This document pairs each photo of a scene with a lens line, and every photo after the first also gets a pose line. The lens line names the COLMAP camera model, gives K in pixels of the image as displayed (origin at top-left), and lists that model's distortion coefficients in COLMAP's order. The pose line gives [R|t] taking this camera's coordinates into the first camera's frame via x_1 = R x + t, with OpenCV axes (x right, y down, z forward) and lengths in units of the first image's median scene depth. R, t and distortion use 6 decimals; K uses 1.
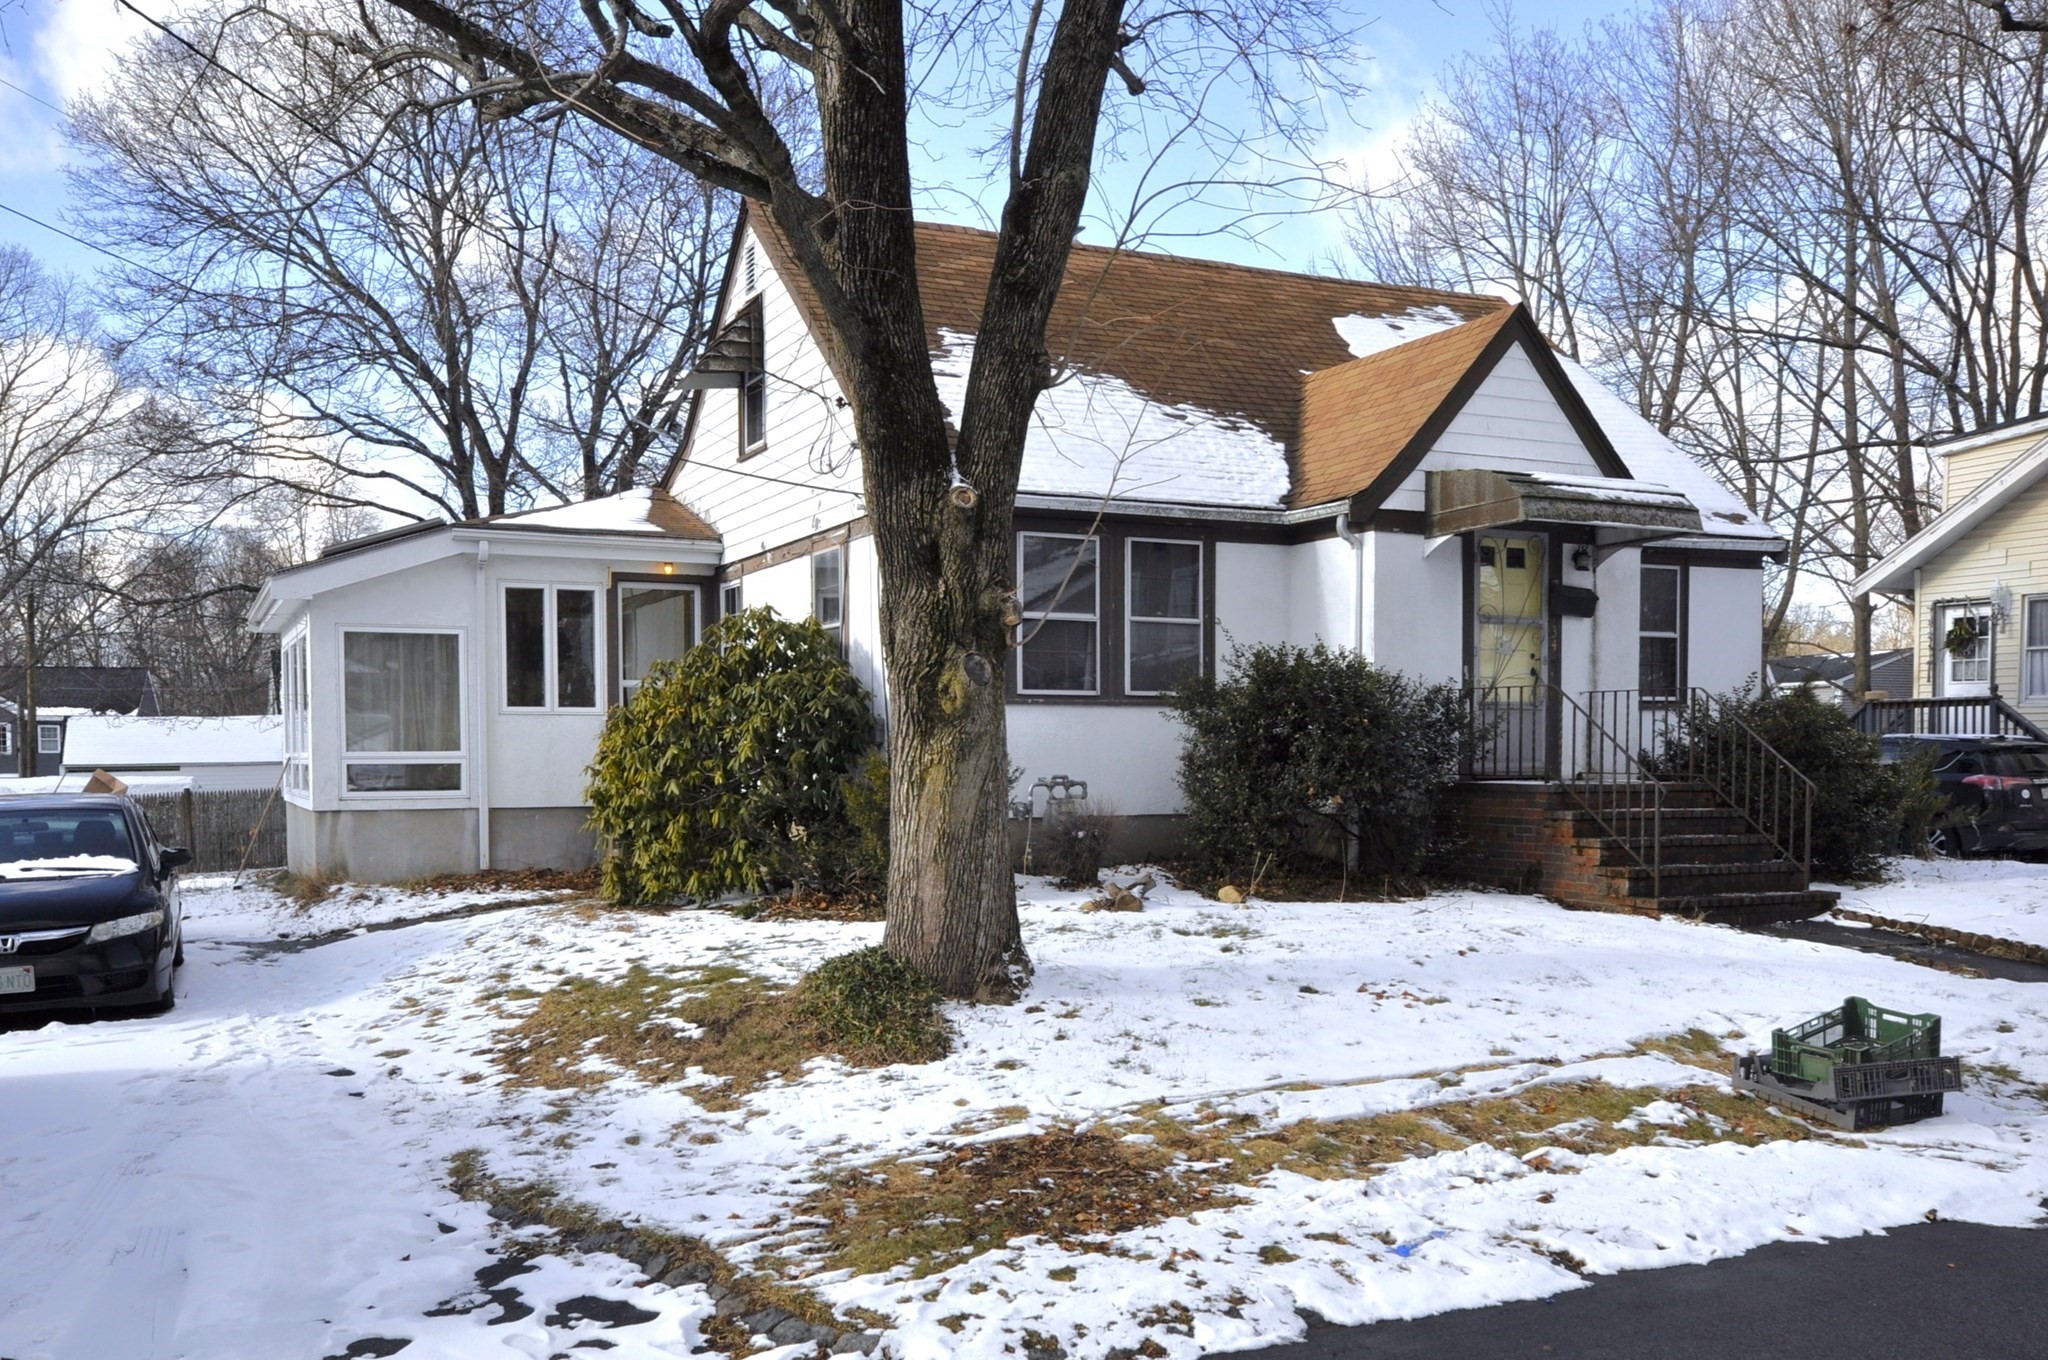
lens RADIAL K [[1786.9, 0, 1005.0], [0, 1786.9, 815.9], [0, 0, 1]] dist [0.014831, 0.006034]
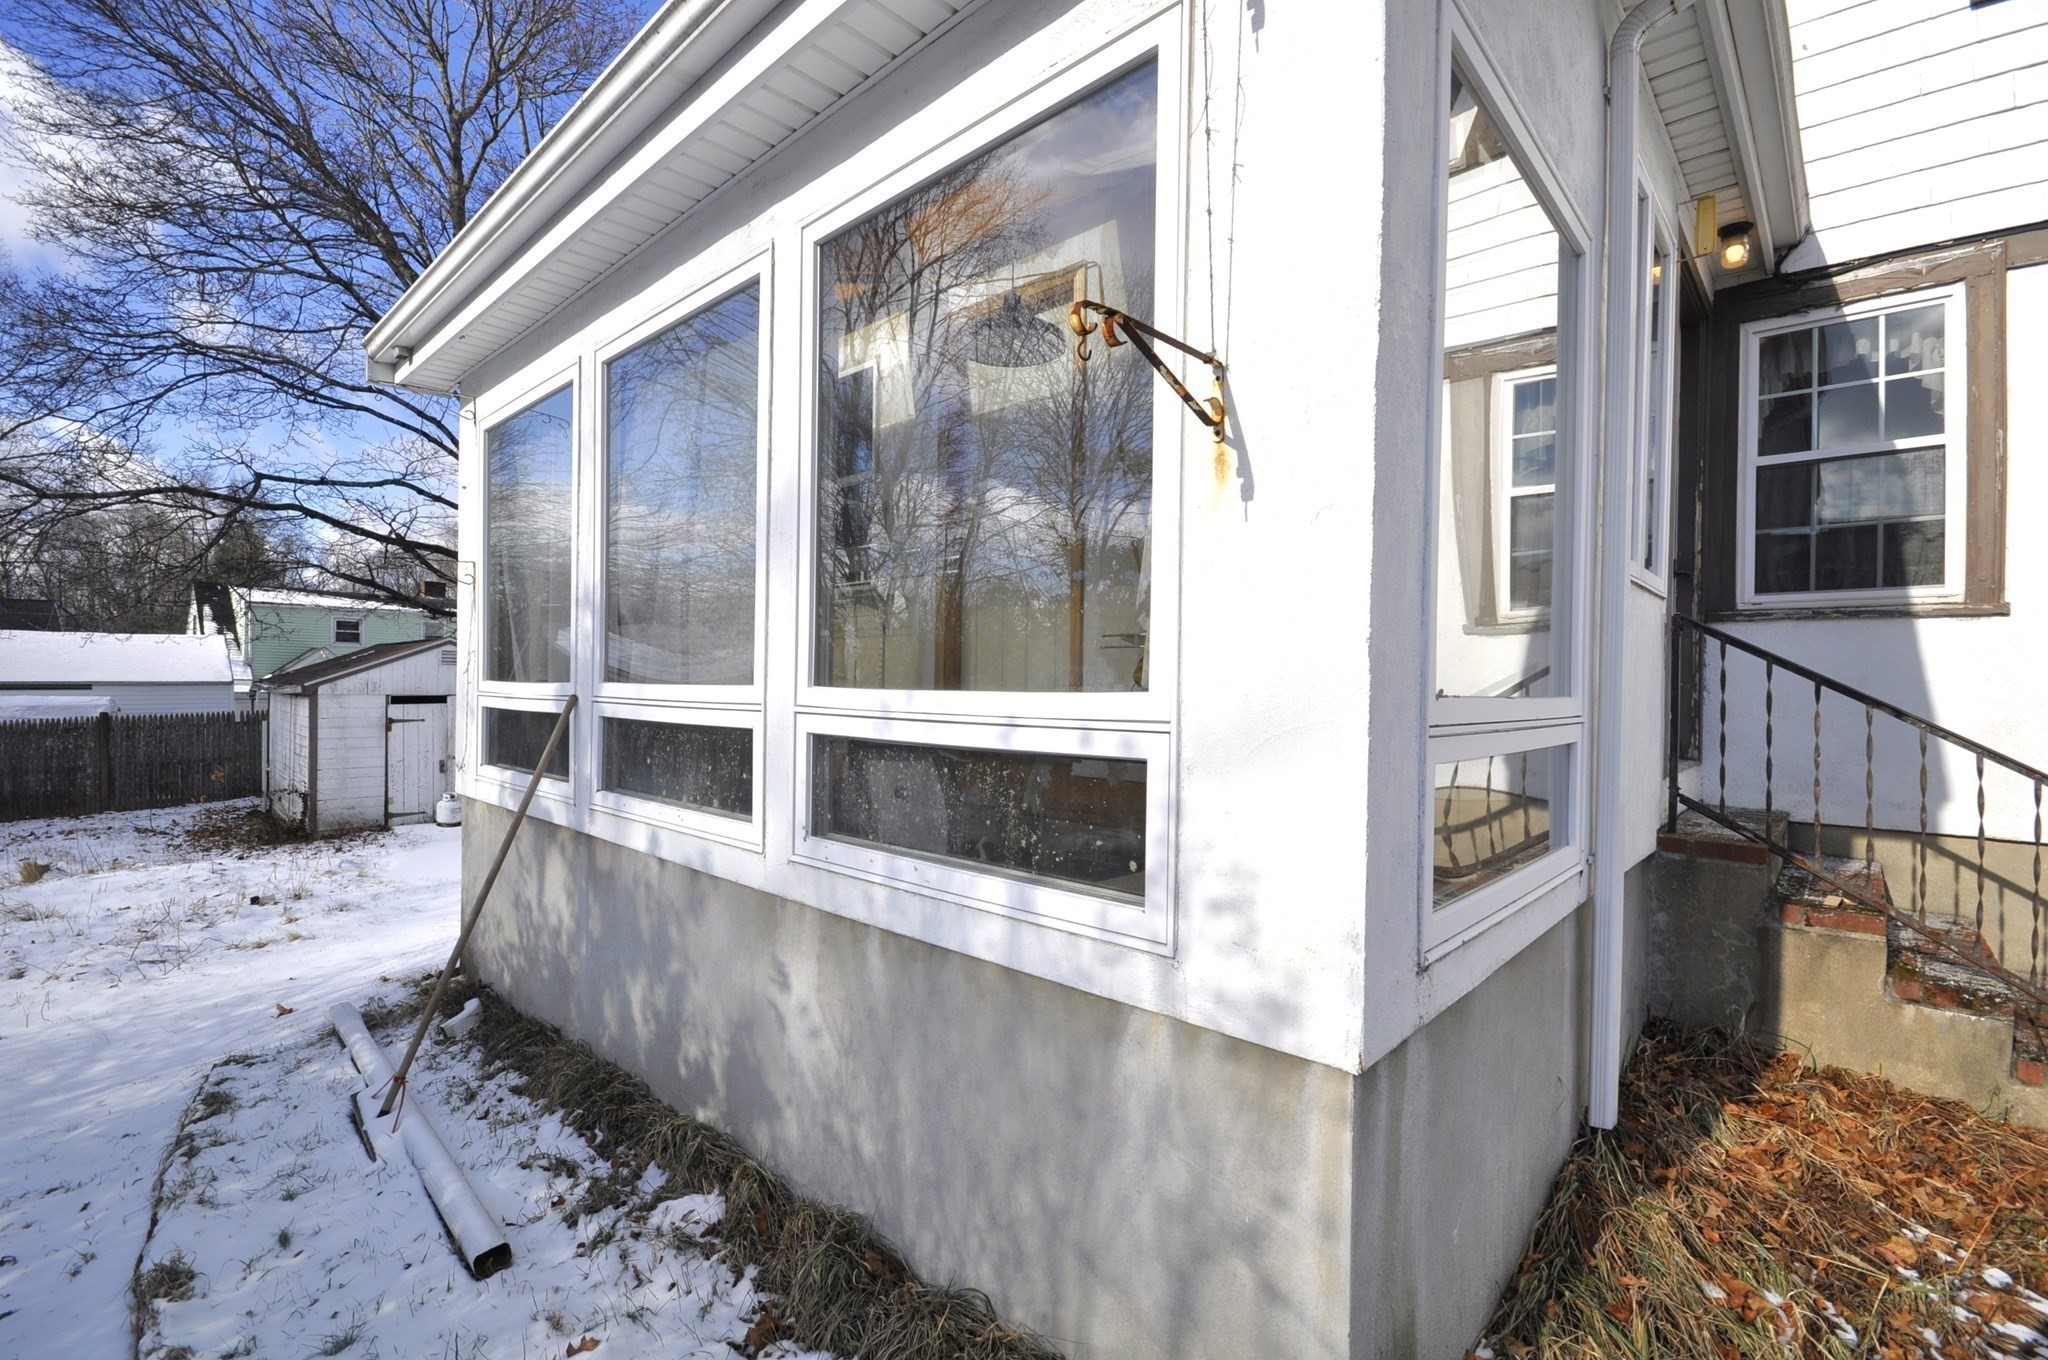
lens RADIAL K [[899.4, 0, 1026.5], [0, 899.4, 680.8], [0, 0, 1]] dist [0.002188, -0.006993]
pose [[0.927567, 0.012752, 0.373440, -0.401089], [-0.001765, 0.999556, -0.029748, -0.036692], [-0.373653, 0.026934, 0.927177, 0.847255]]
